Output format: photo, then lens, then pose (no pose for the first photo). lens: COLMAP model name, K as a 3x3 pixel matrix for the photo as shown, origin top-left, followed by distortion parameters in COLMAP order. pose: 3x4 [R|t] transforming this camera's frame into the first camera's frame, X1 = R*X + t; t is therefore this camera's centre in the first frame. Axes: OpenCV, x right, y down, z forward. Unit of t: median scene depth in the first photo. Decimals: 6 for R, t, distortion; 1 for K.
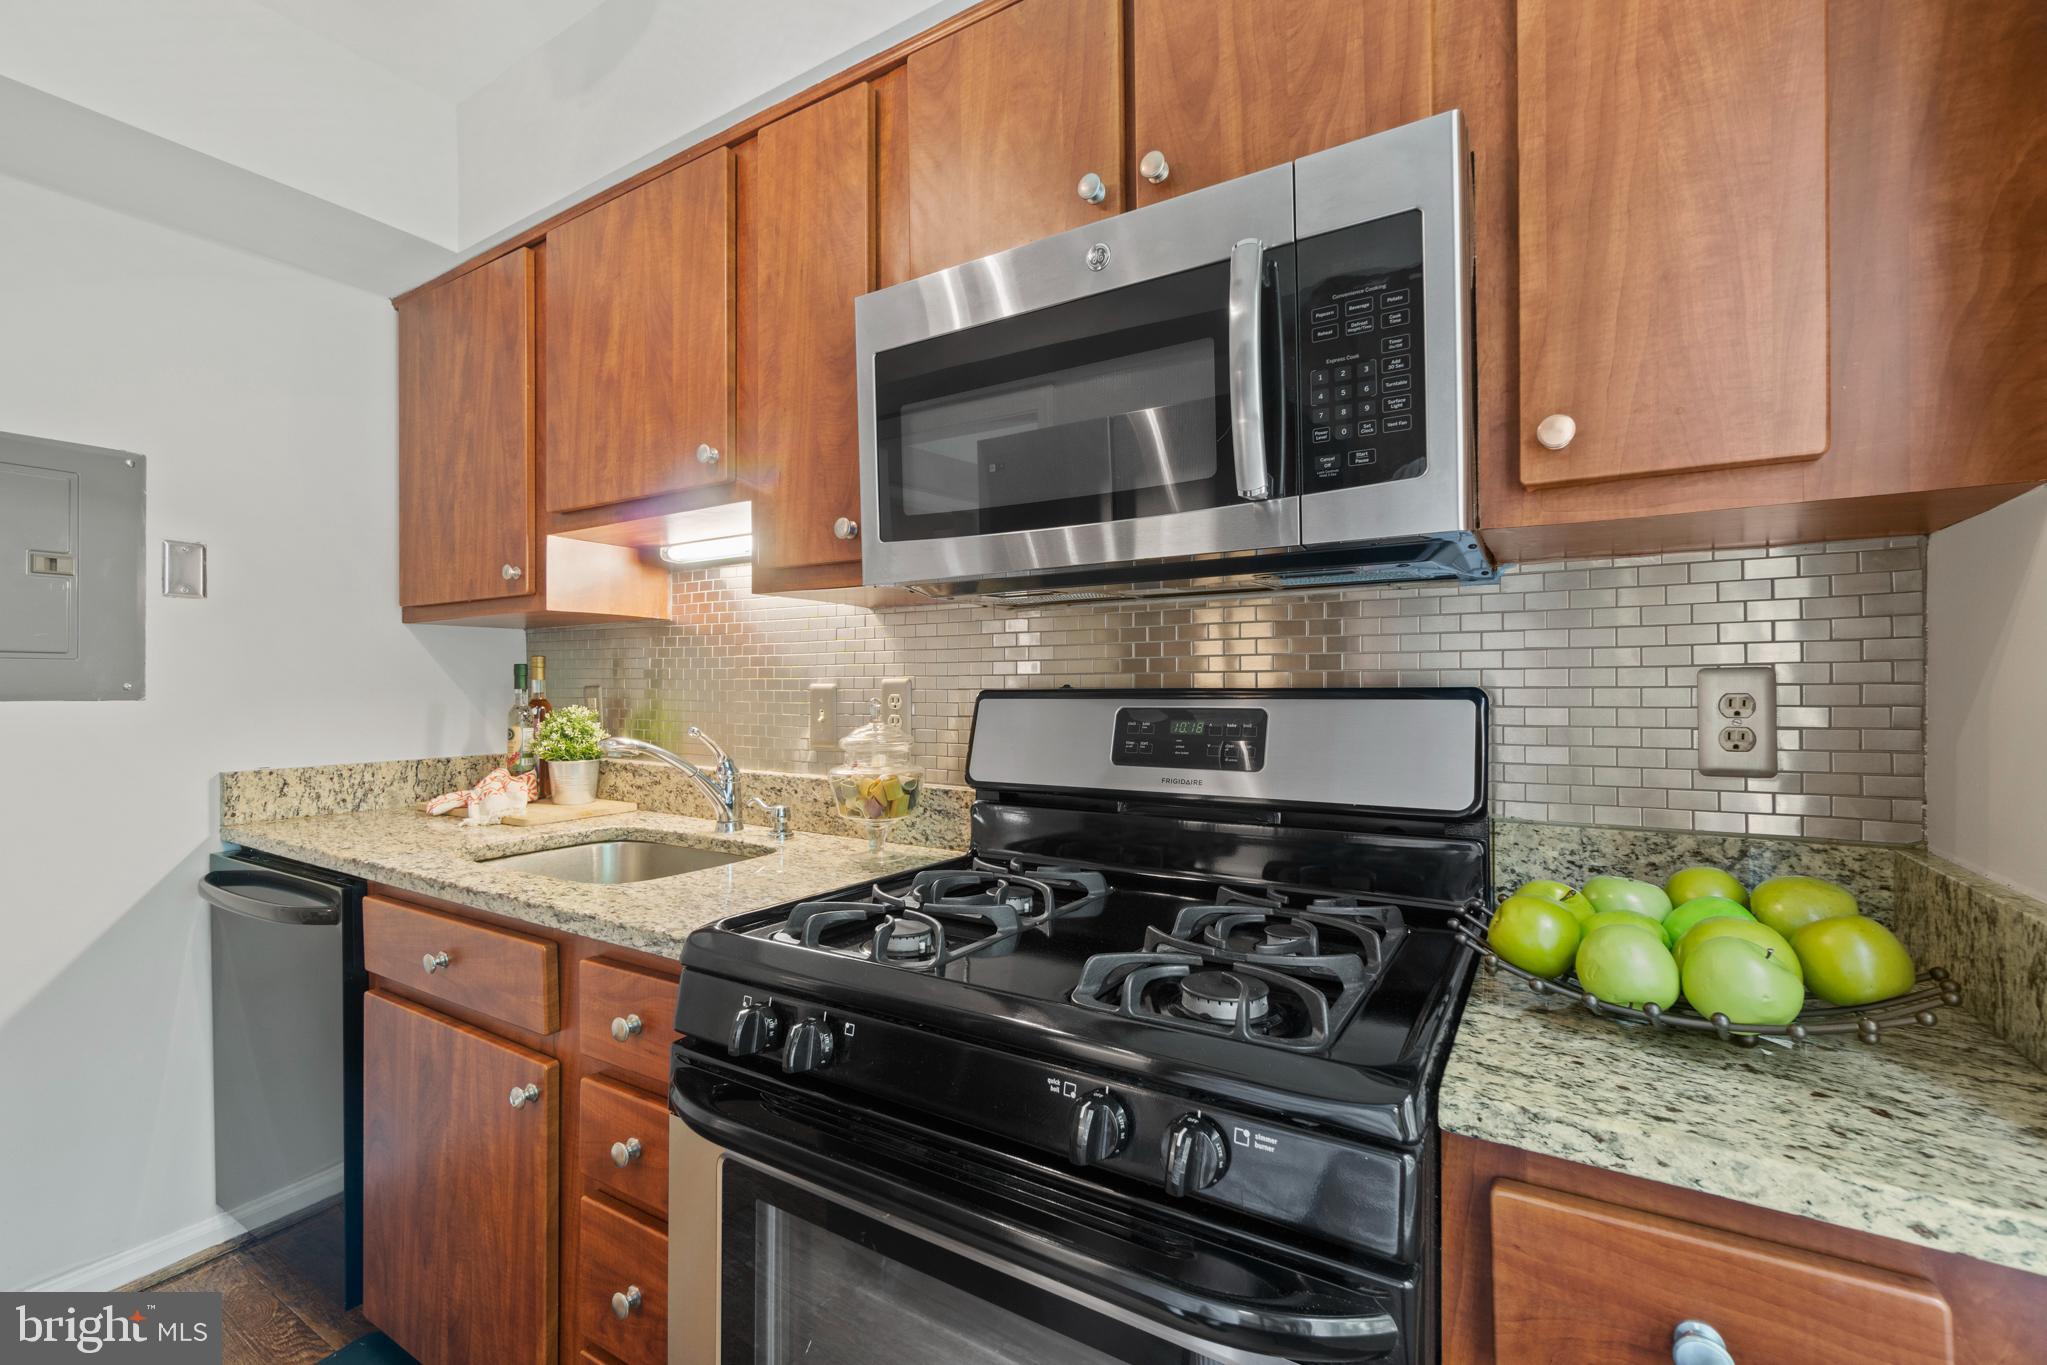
lens RADIAL K [[889.4, 0, 1044.3], [0, 889.4, 685.1], [0, 0, 1]] dist [-0.001467, -0.000800]
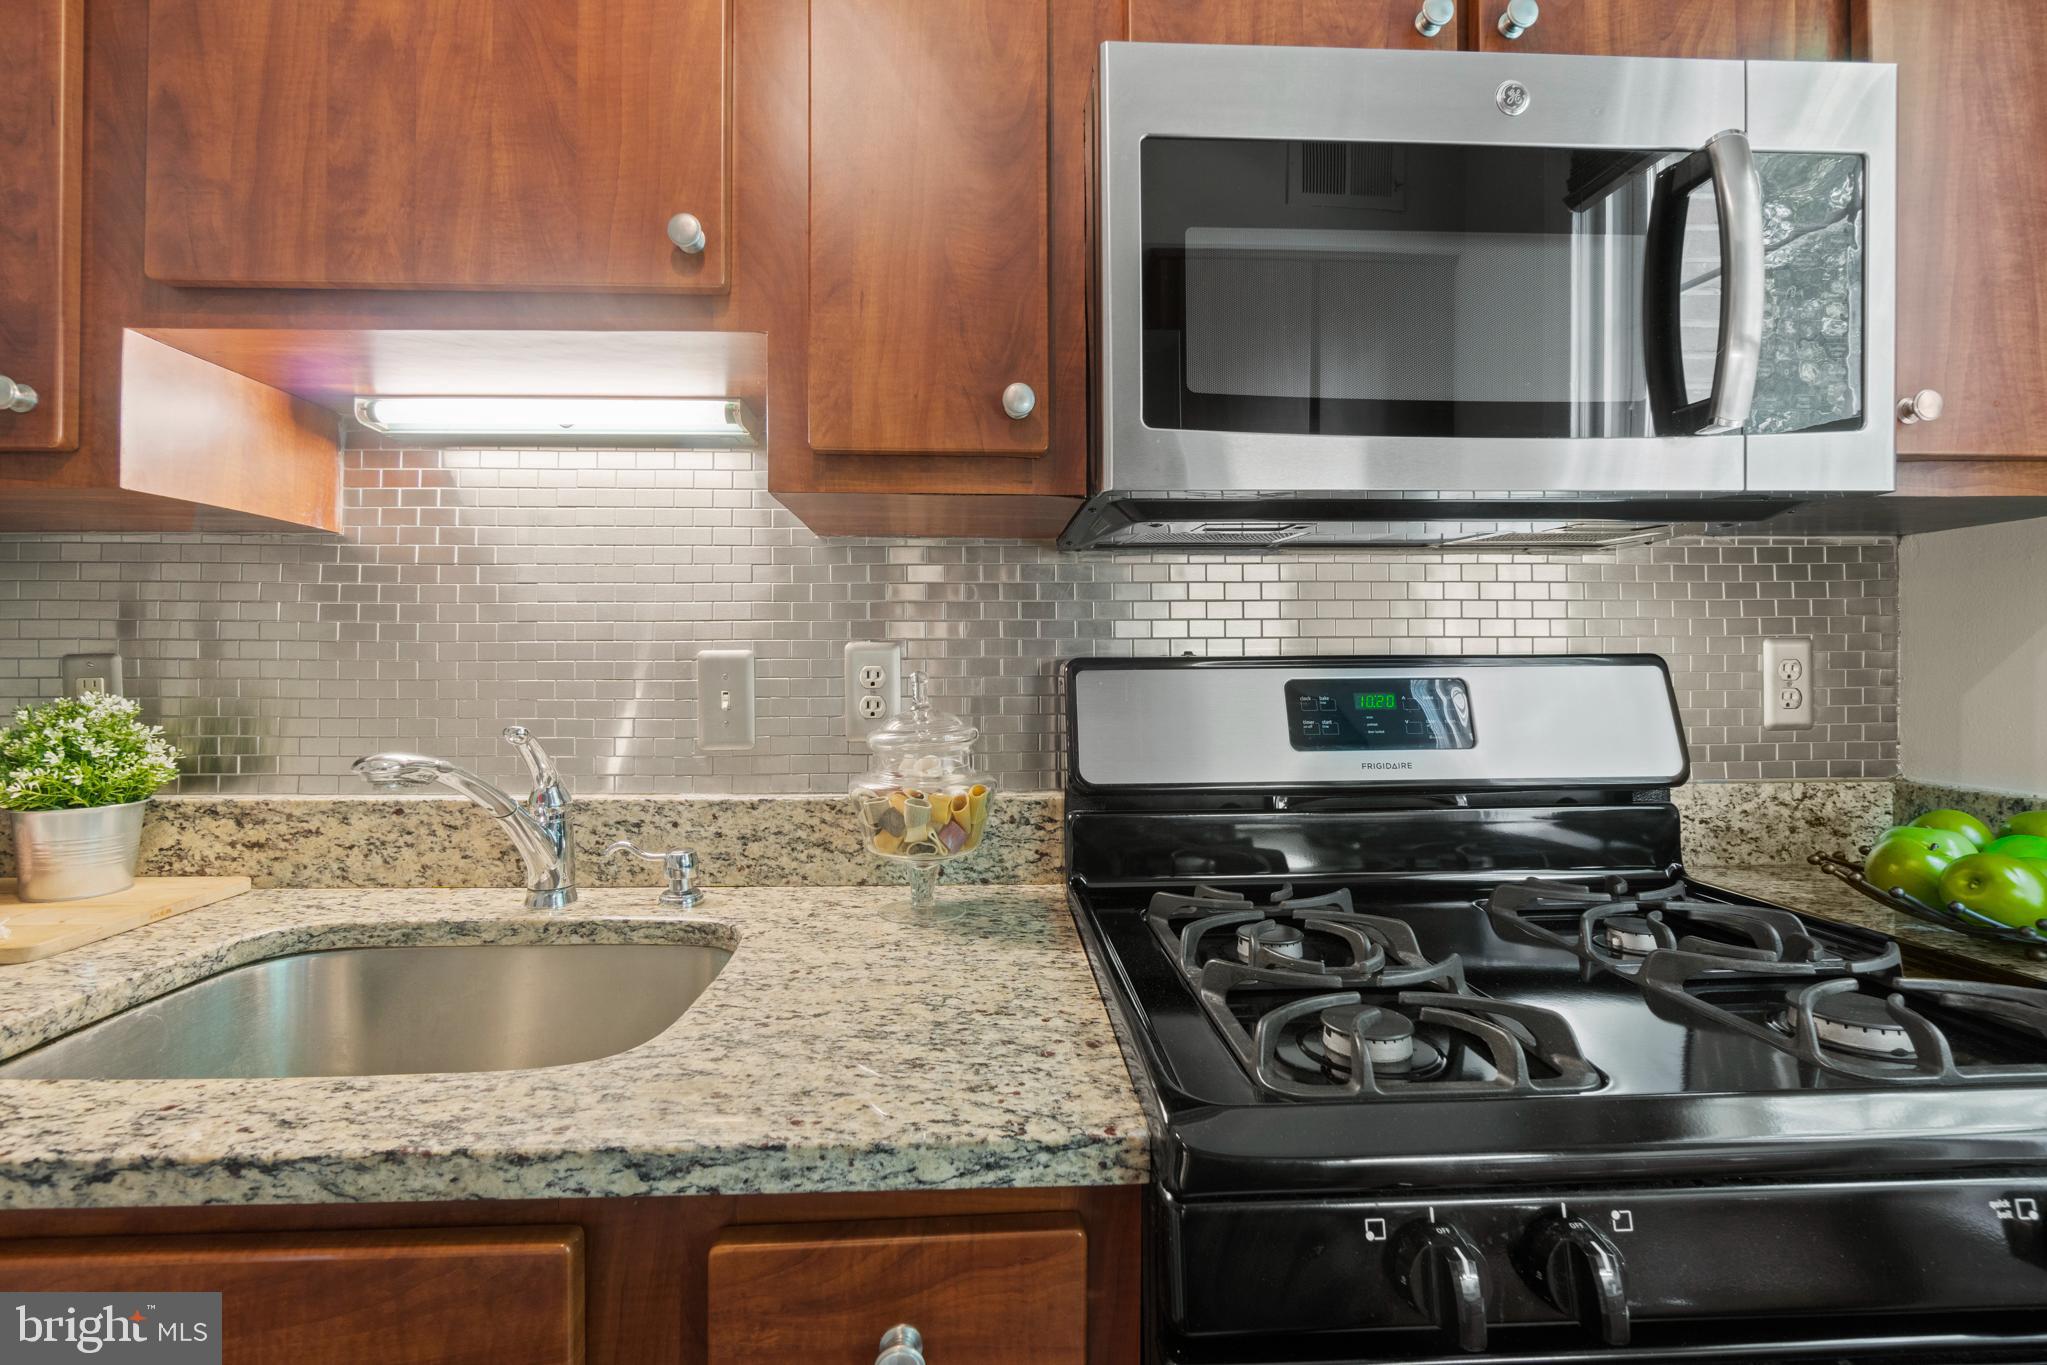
lens RADIAL K [[889.4, 0, 999.1], [0, 889.4, 648.6], [0, 0, 1]] dist [-0.001467, -0.000800]
pose [[0.829832, 0.006632, 0.557973, -0.495716], [0.000711, 0.999916, -0.012943, 0.006797], [-0.558012, 0.011137, 0.829758, 0.406924]]
